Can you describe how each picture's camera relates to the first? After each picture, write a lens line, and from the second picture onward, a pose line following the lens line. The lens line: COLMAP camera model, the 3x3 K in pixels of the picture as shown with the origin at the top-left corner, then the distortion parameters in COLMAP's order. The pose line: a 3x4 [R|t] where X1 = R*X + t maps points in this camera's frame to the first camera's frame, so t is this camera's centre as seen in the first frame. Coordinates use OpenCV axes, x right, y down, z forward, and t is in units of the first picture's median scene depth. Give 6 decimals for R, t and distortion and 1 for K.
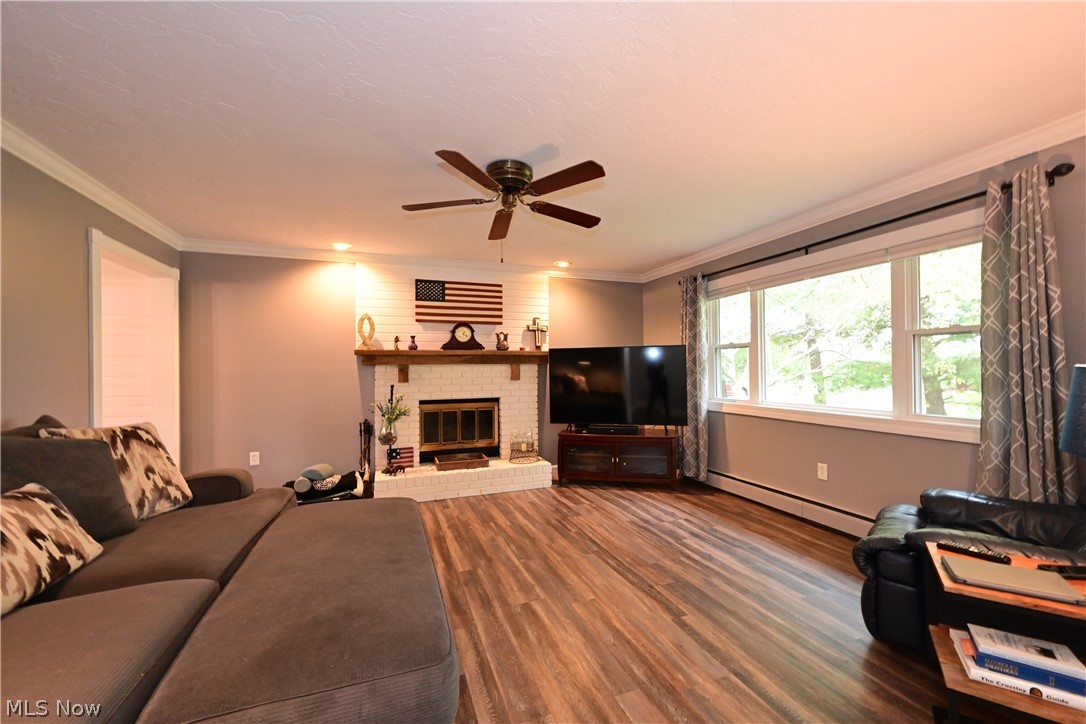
lens RADIAL K [[422.8, 0, 538.6], [0, 422.8, 365.4], [0, 0, 1]] dist [-0.002749, -0.000194]
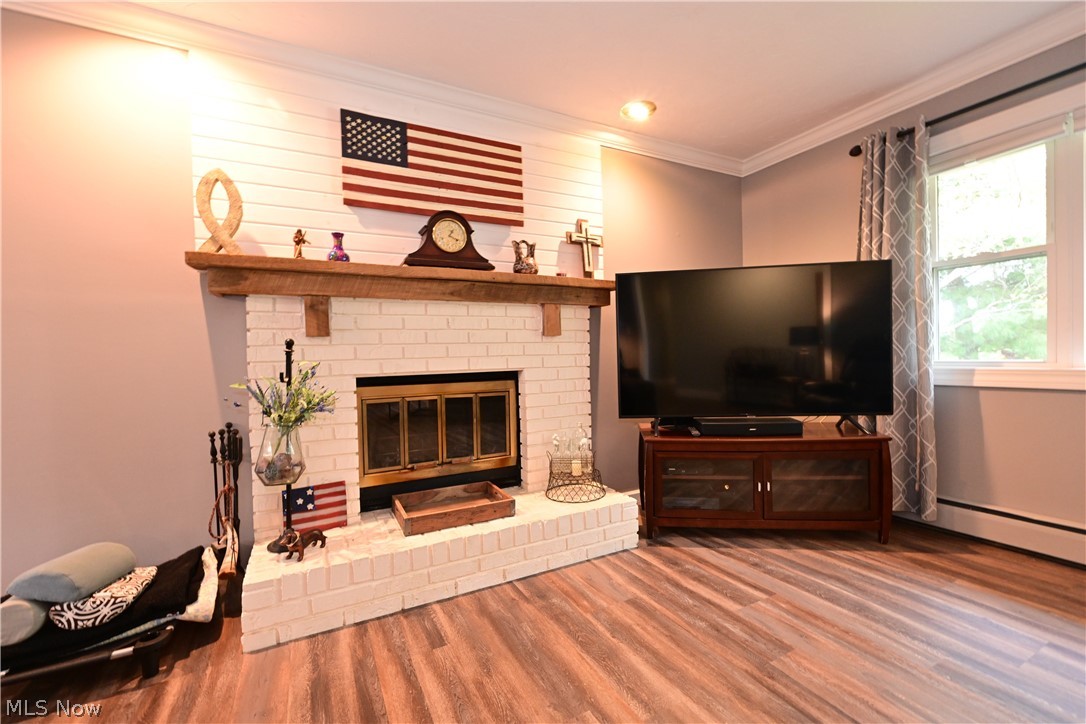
lens RADIAL K [[467.1, 0, 545.7], [0, 467.1, 363.6], [0, 0, 1]] dist [-0.003019, -0.000058]
pose [[0.991899, -0.016213, 0.125989, -0.147153], [0.012665, 0.999502, 0.028915, 0.057493], [-0.126395, -0.027086, 0.991610, 0.489763]]
